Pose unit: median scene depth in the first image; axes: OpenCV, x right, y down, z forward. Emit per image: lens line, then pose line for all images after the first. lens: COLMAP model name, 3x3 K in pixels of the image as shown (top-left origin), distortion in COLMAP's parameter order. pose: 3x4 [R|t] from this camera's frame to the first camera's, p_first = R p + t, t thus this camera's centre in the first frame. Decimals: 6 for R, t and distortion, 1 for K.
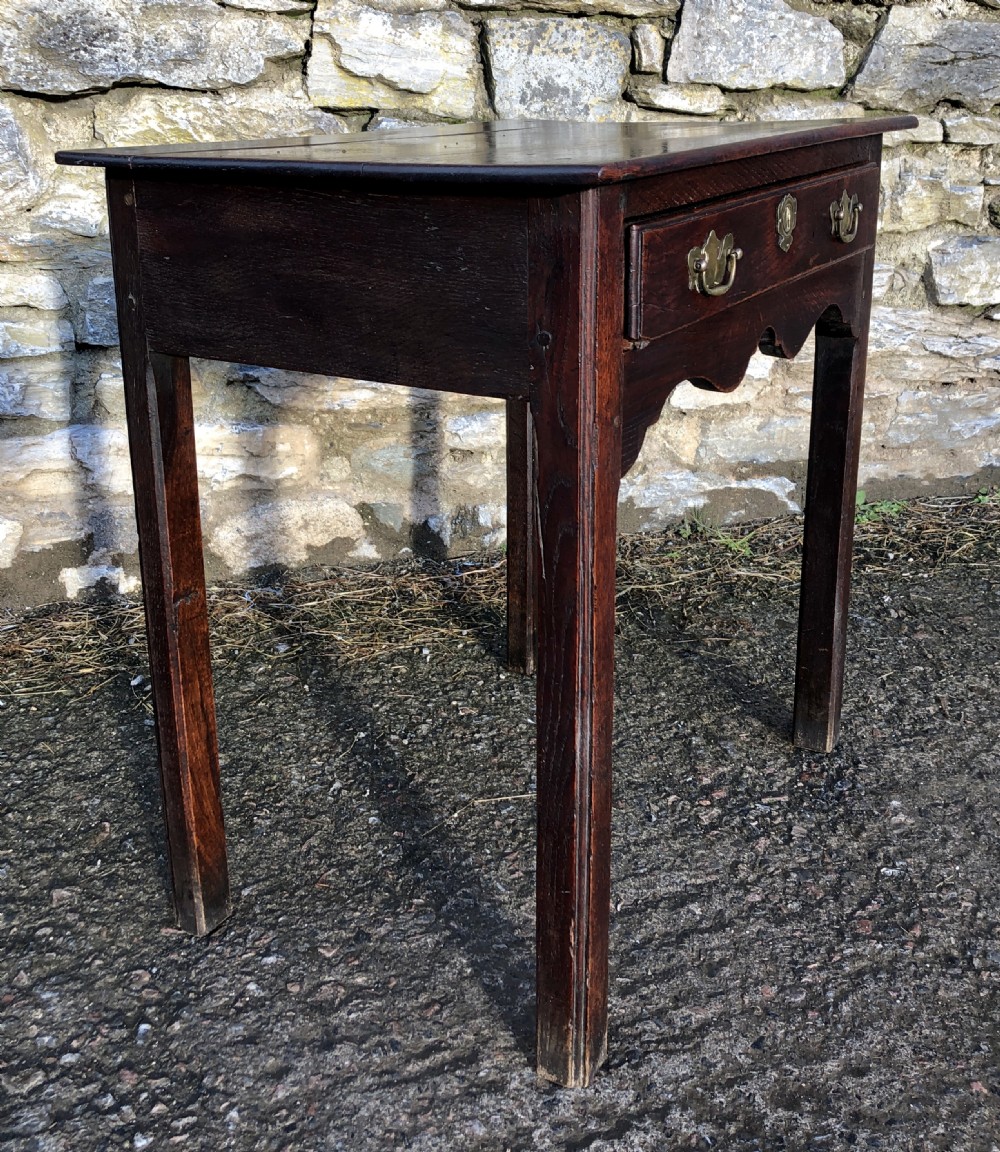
lens RADIAL K [[1291.0, 0, 498.1], [0, 1291.0, 448.9], [0, 0, 1]] dist [0.019669, -0.011765]
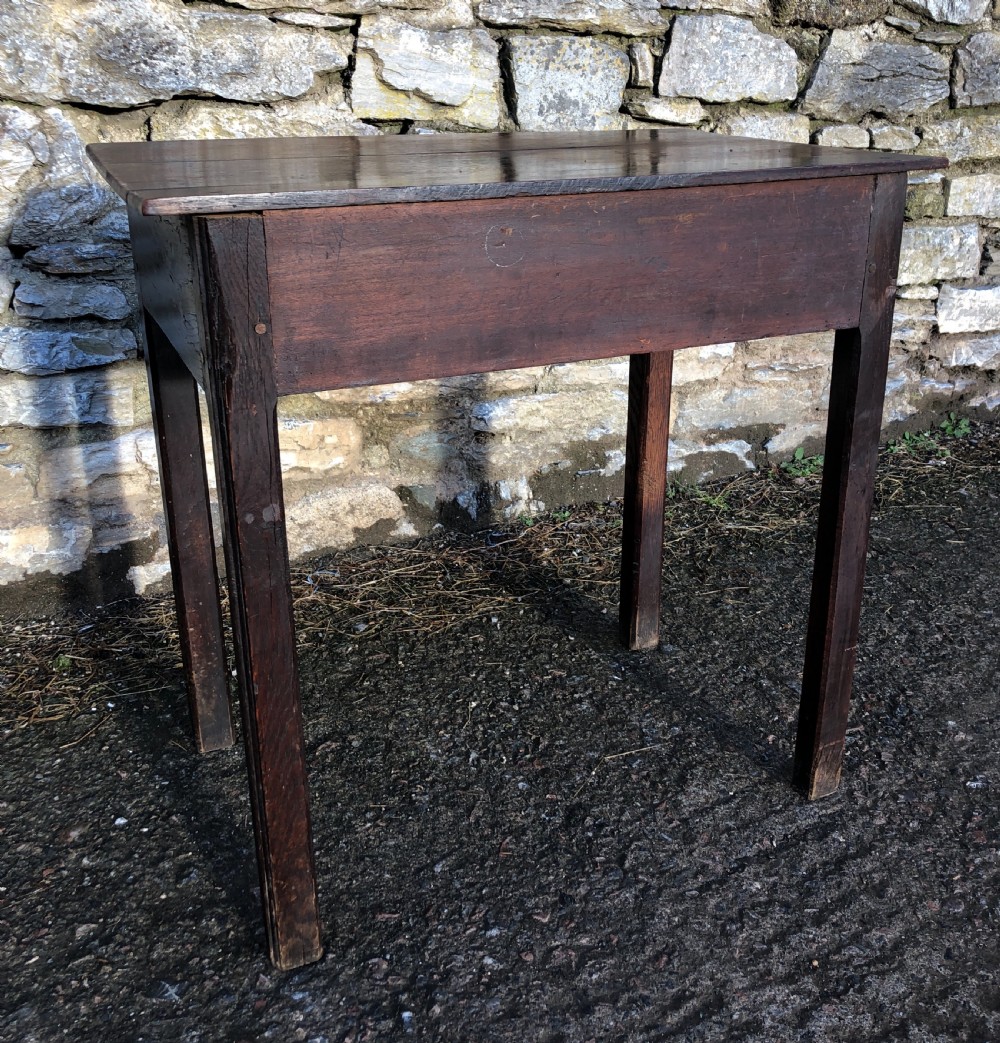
lens RADIAL K [[1110.8, 0, 522.4], [0, 1110.8, 459.1], [0, 0, 1]] dist [0.013261, -0.001789]
pose [[0.981504, -0.053999, 0.183669, -0.225127], [0.044430, 0.997452, 0.055825, -0.036577], [-0.186215, -0.046632, 0.981402, 0.078377]]
